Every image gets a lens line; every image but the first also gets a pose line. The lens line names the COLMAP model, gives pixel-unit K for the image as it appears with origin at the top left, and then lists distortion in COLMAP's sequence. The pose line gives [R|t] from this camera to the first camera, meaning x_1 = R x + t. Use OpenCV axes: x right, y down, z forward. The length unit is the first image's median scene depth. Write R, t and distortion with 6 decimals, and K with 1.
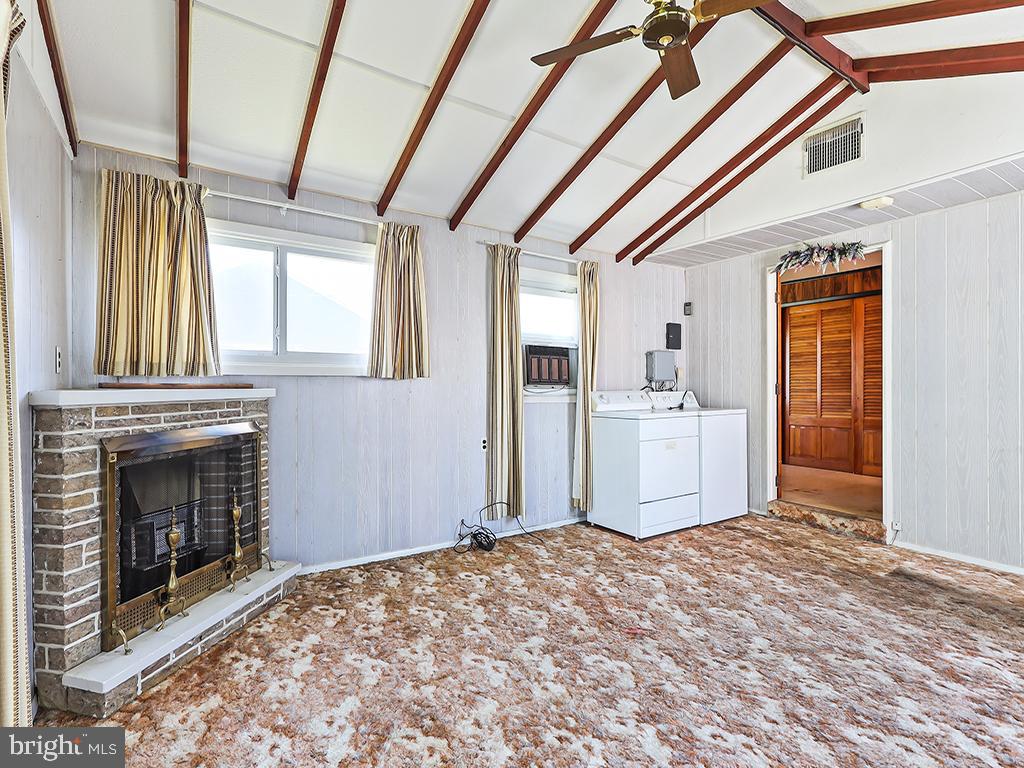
lens RADIAL K [[496.9, 0, 504.2], [0, 496.9, 385.1], [0, 0, 1]] dist [-0.009203, 0.001863]
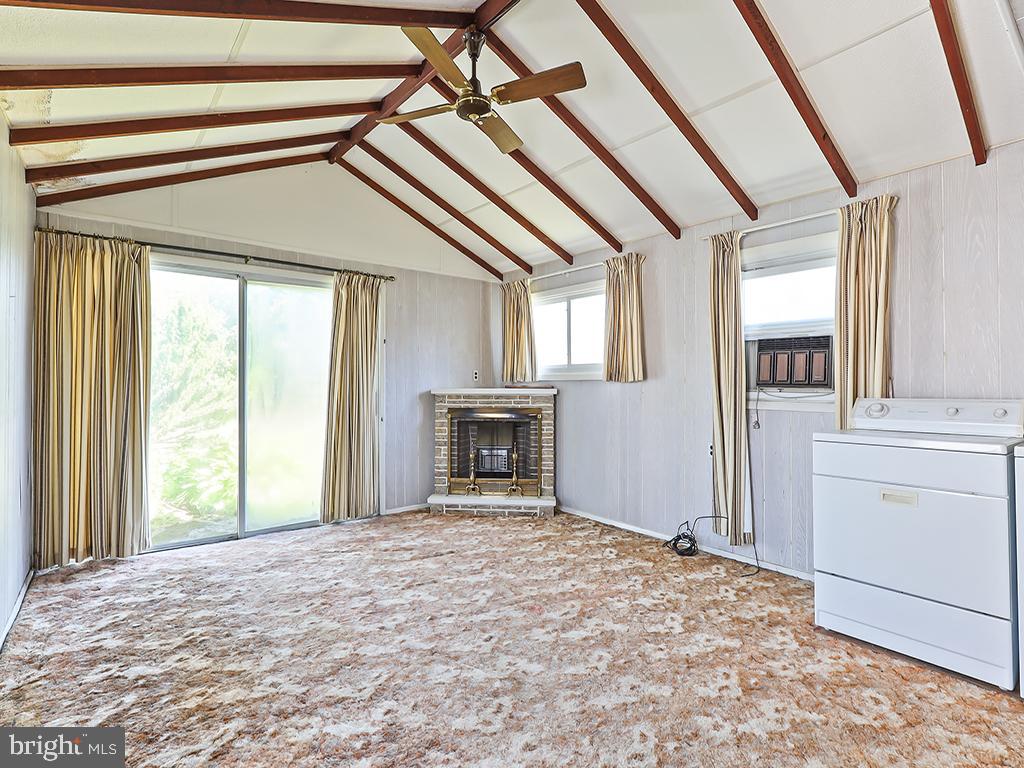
lens RADIAL K [[496.9, 0, 504.2], [0, 496.9, 385.1], [0, 0, 1]] dist [-0.009203, 0.001863]
pose [[0.108238, -0.001751, -0.994123, 1.024956], [-0.005290, 0.999983, -0.002337, -0.000708], [0.994111, 0.005512, 0.108227, 0.610202]]
